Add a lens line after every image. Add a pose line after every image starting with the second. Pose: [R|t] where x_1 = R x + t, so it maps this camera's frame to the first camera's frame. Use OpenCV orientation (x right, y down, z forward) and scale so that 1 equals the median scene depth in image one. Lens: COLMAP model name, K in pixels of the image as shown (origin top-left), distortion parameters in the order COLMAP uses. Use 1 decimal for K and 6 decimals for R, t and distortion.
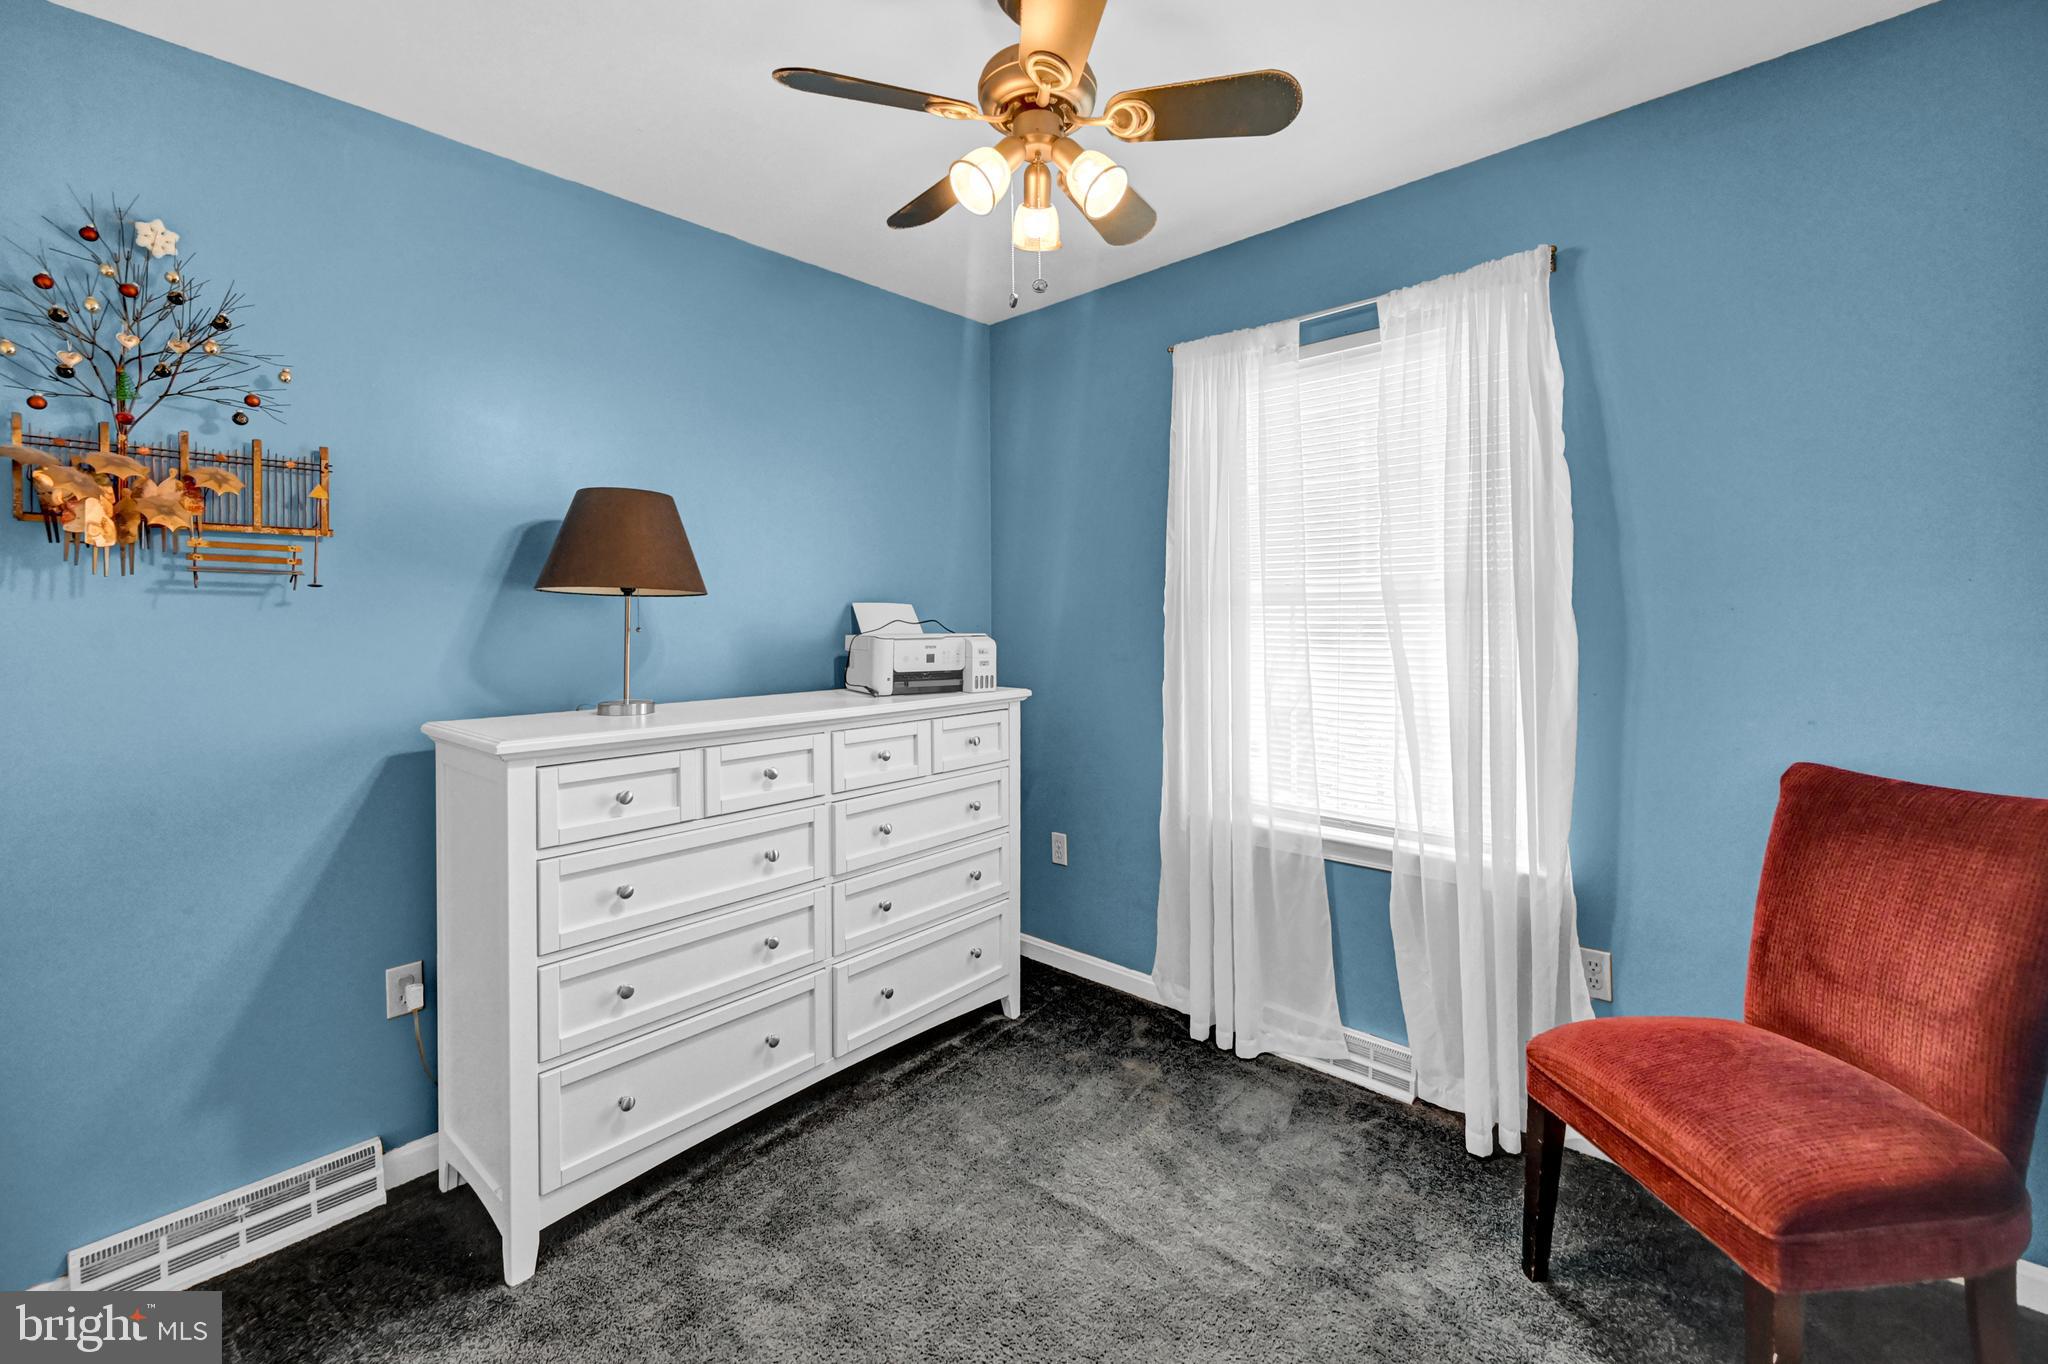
lens RADIAL K [[845.2, 0, 1035.8], [0, 845.2, 622.2], [0, 0, 1]] dist [-0.004478, 0.000261]
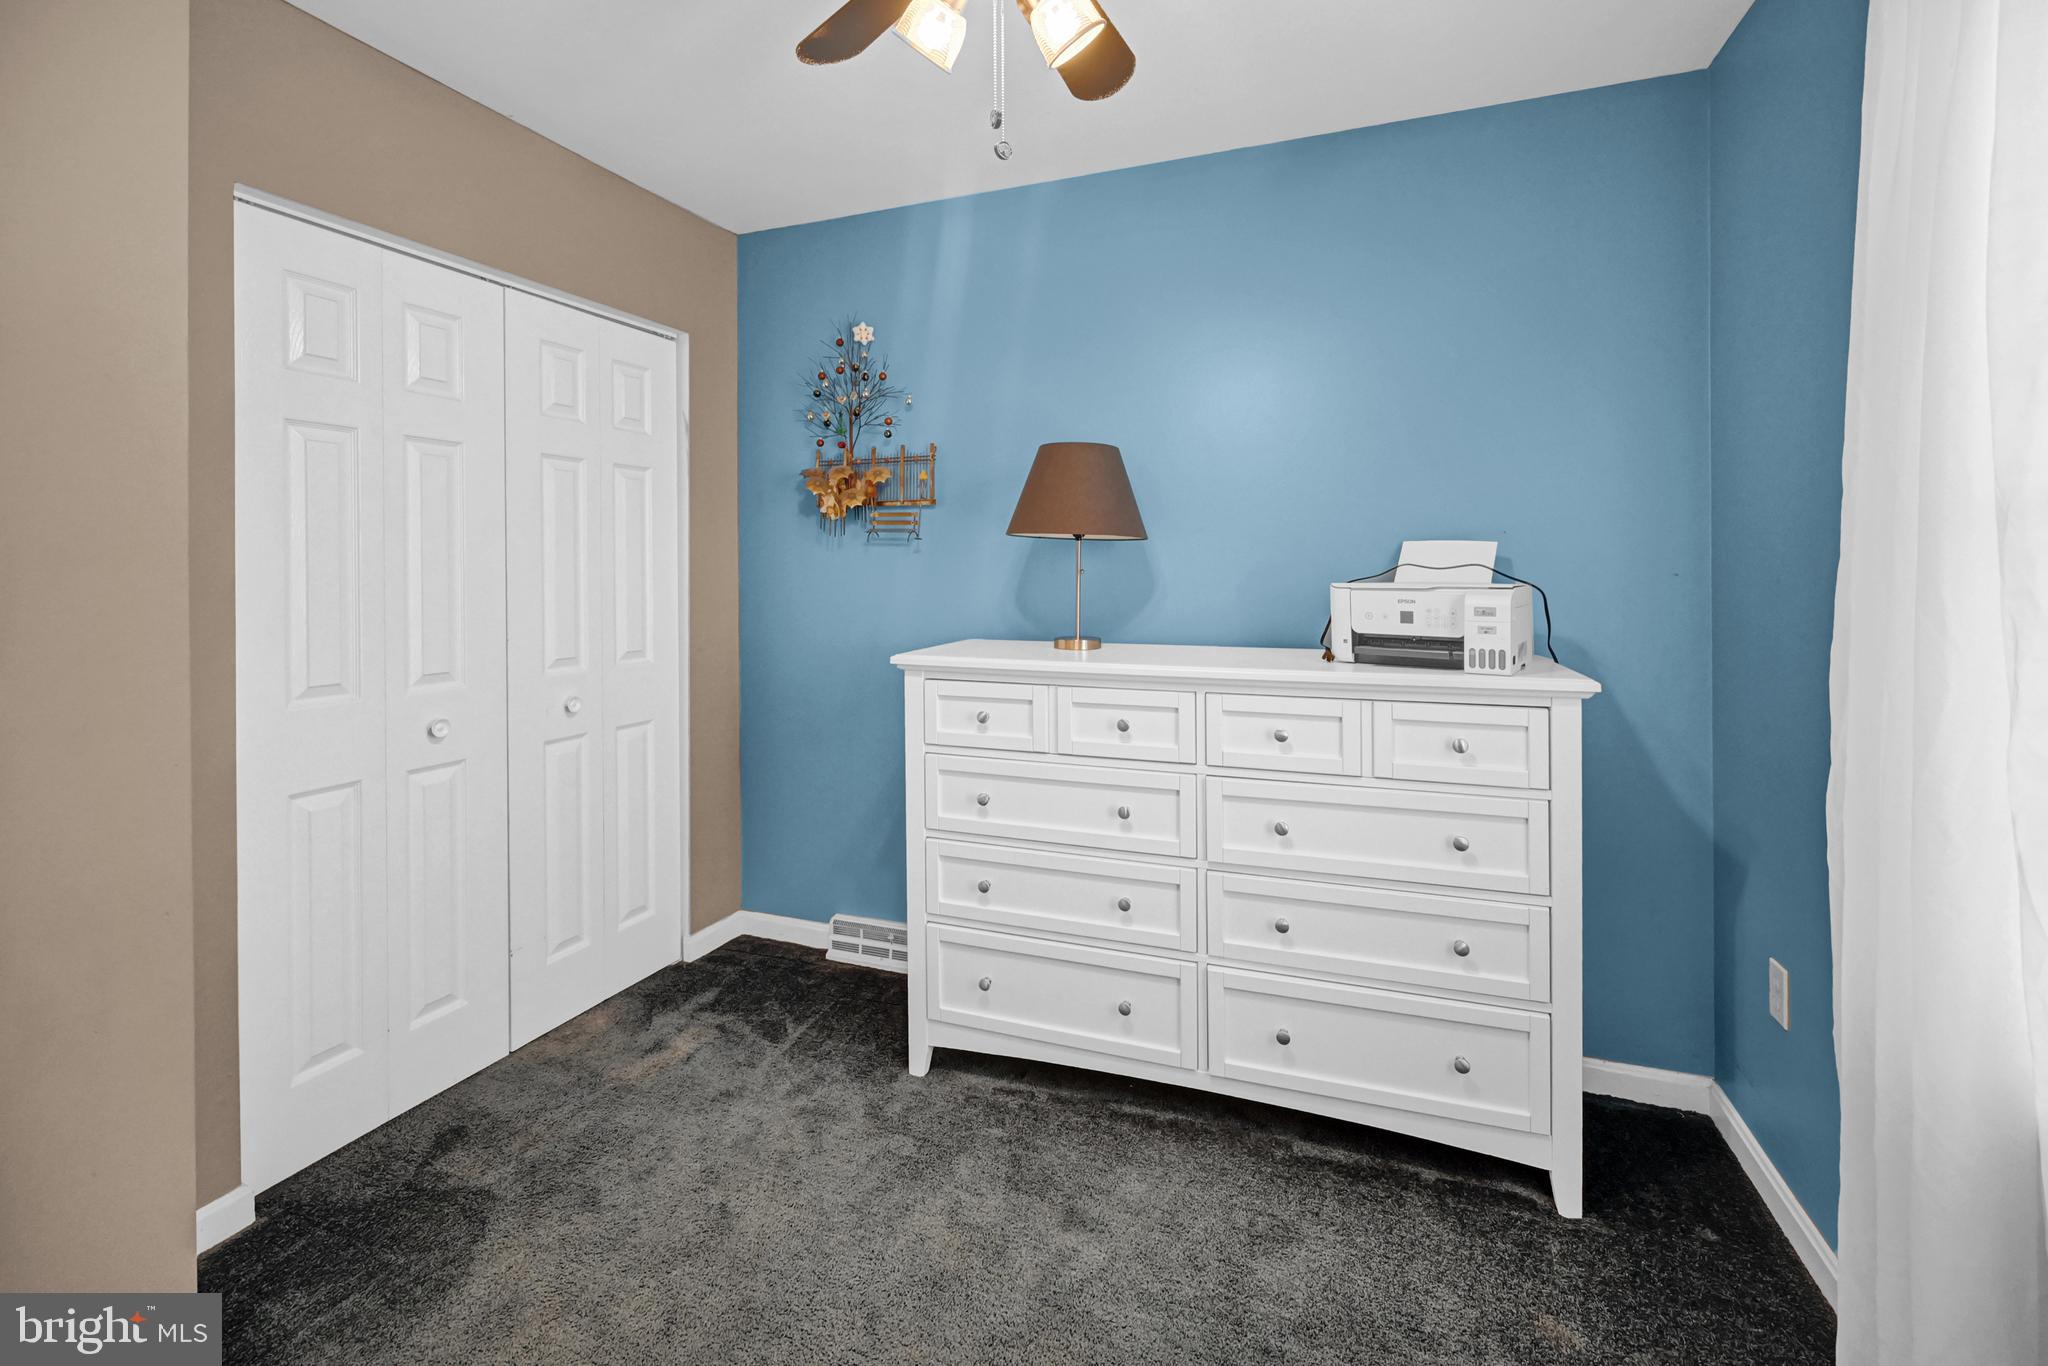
lens RADIAL K [[845.2, 0, 1000.3], [0, 845.2, 570.0], [0, 0, 1]] dist [-0.004478, 0.000261]
pose [[0.363282, 0.010474, -0.931620, 0.473169], [-0.004307, 0.999945, 0.009563, -0.002512], [0.931669, 0.000538, 0.363308, 0.485818]]
